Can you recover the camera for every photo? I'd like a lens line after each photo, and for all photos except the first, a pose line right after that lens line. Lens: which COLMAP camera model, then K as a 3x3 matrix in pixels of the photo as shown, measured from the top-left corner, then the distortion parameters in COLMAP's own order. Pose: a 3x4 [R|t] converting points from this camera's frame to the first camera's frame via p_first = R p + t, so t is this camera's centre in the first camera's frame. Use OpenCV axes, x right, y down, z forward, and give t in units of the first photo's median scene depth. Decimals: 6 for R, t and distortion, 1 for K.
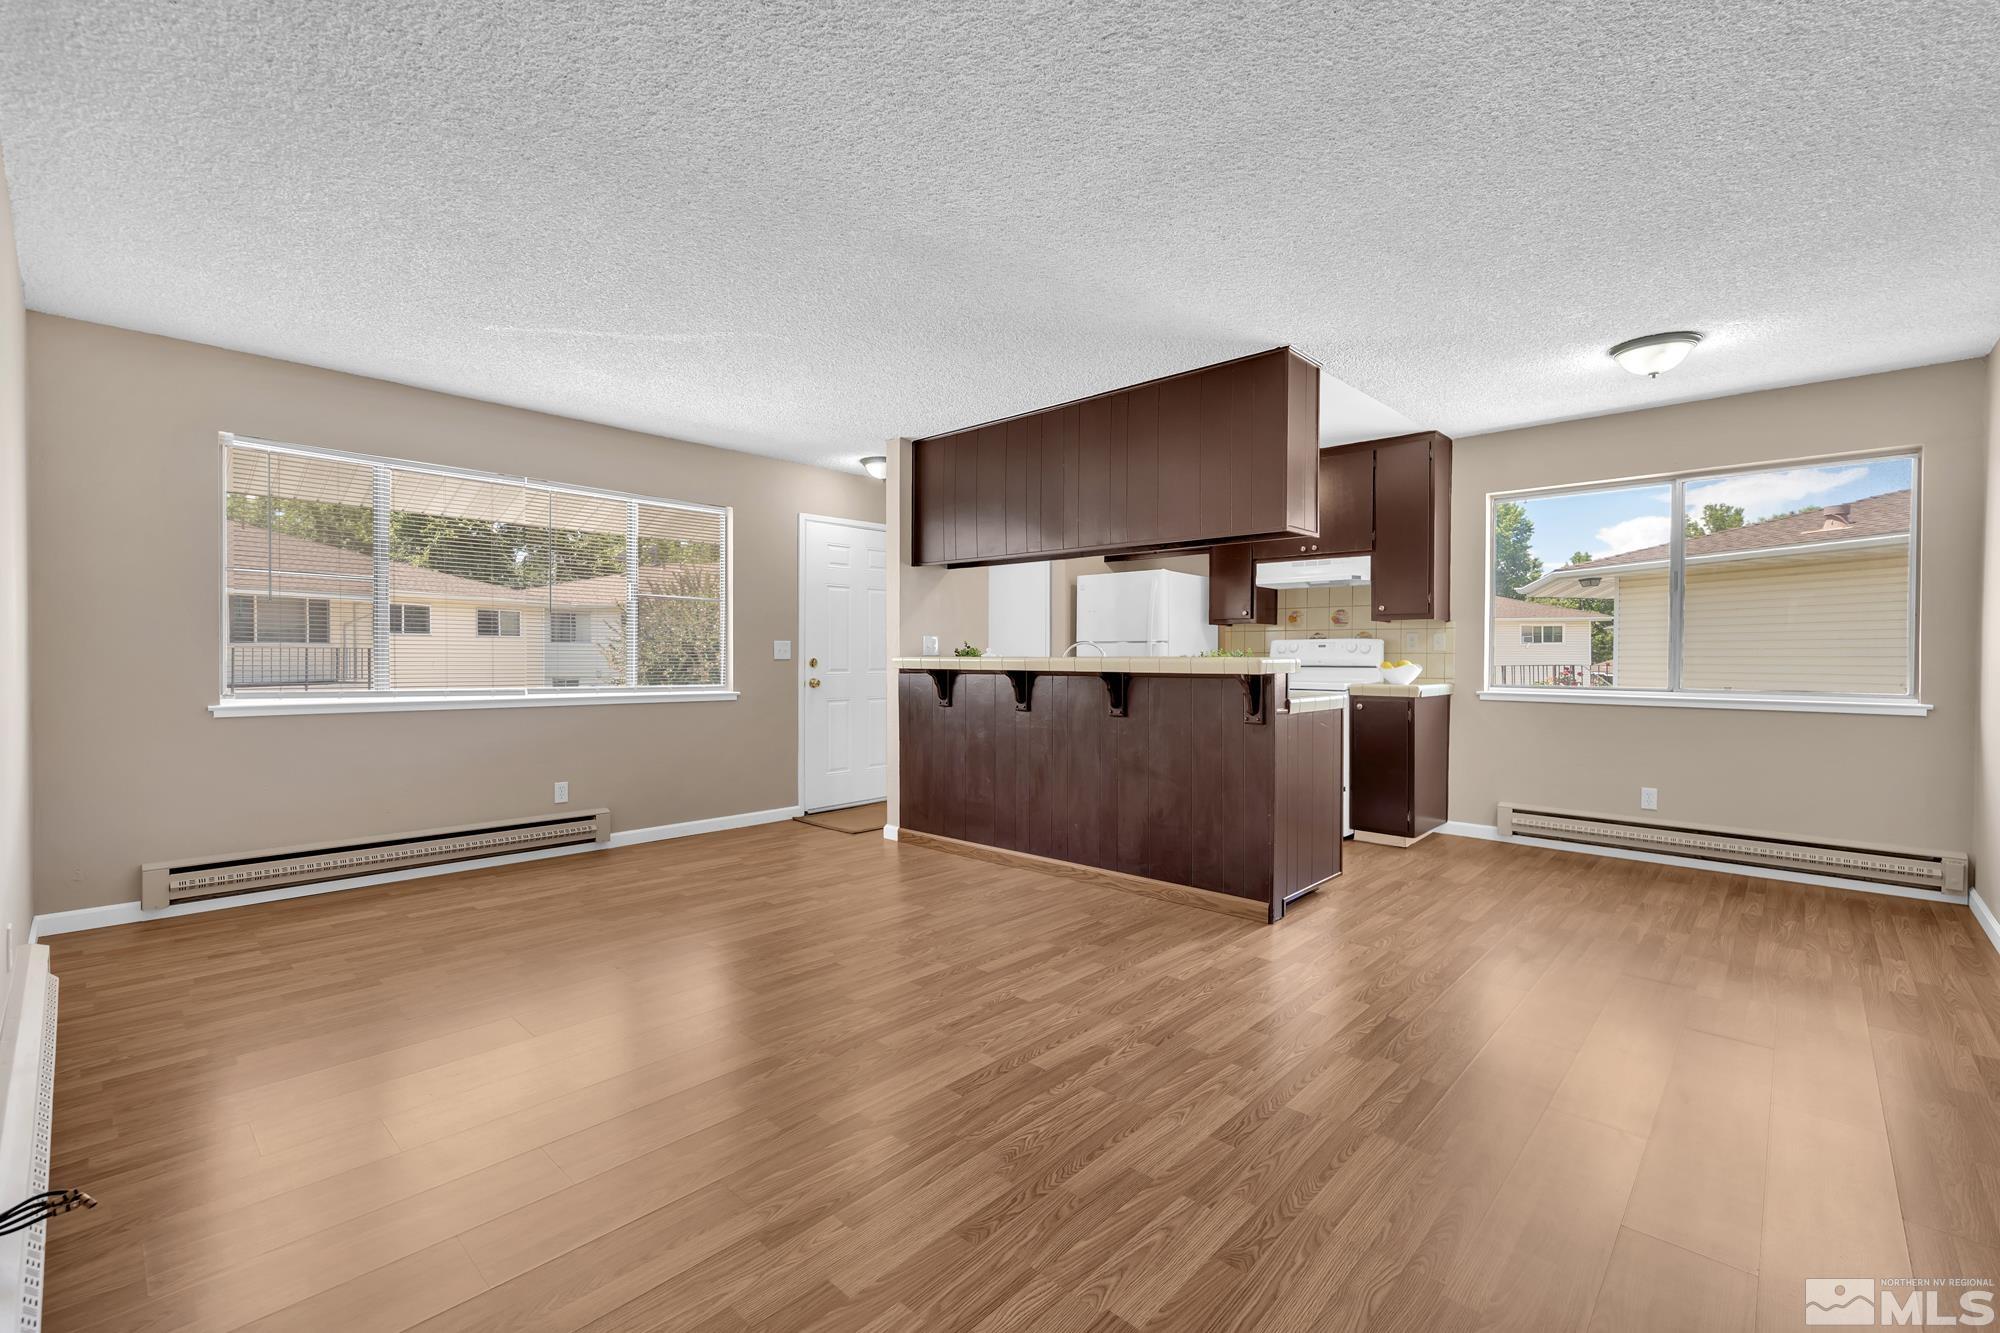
lens RADIAL K [[851.3, 0, 1005.4], [0, 851.3, 667.5], [0, 0, 1]] dist [-0.009123, -0.000688]
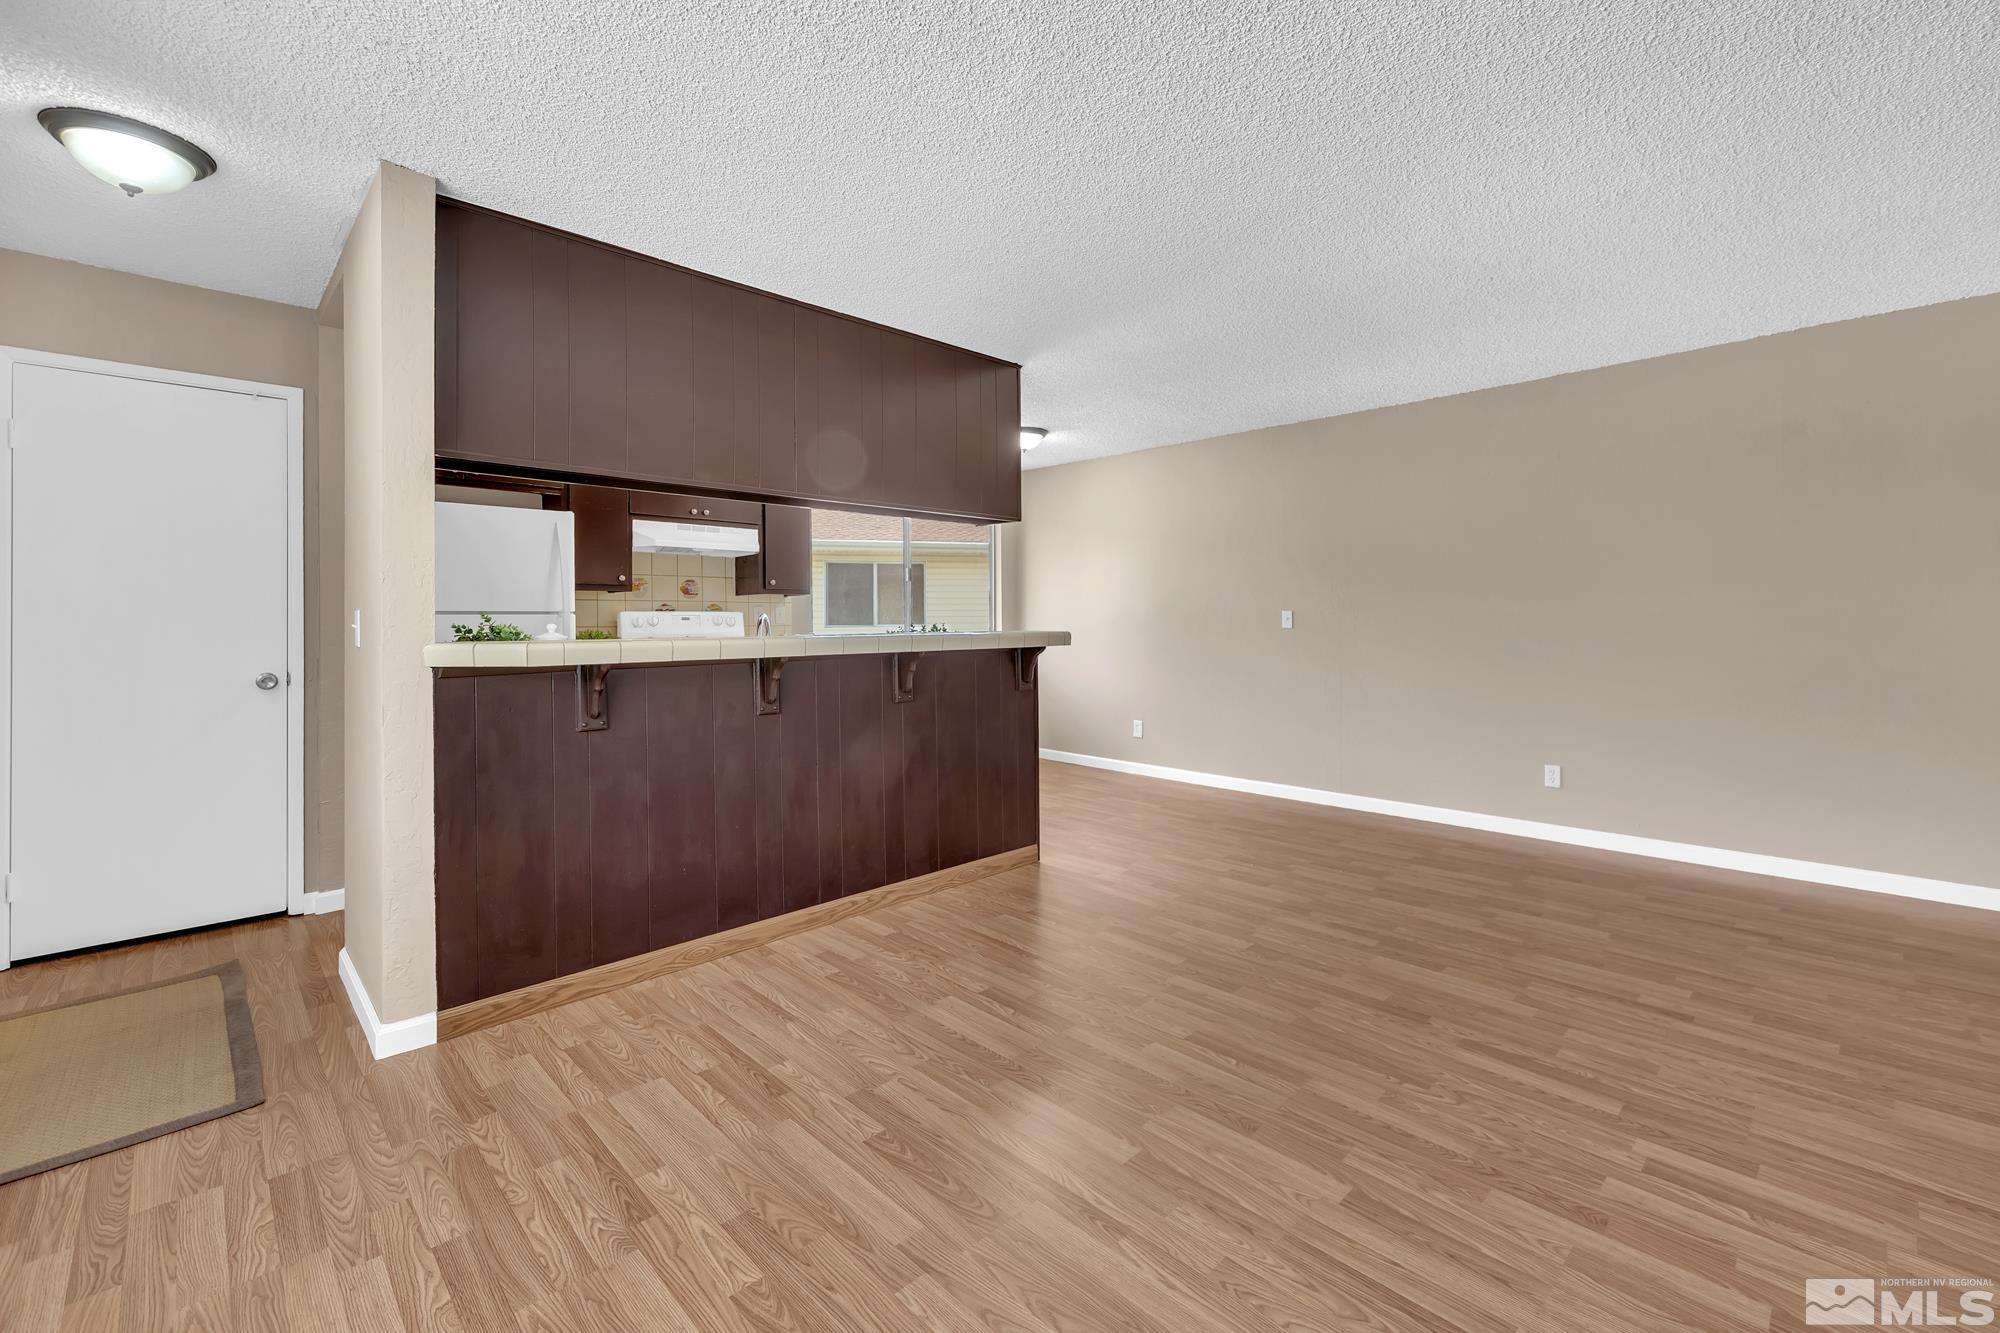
lens RADIAL K [[851.3, 0, 1012.3], [0, 851.3, 616.7], [0, 0, 1]] dist [-0.009123, -0.000688]
pose [[0.051103, -0.001627, 0.998692, -0.567613], [0.024628, 0.999697, 0.000369, -0.020734], [-0.998390, 0.024577, 0.051127, 0.650674]]
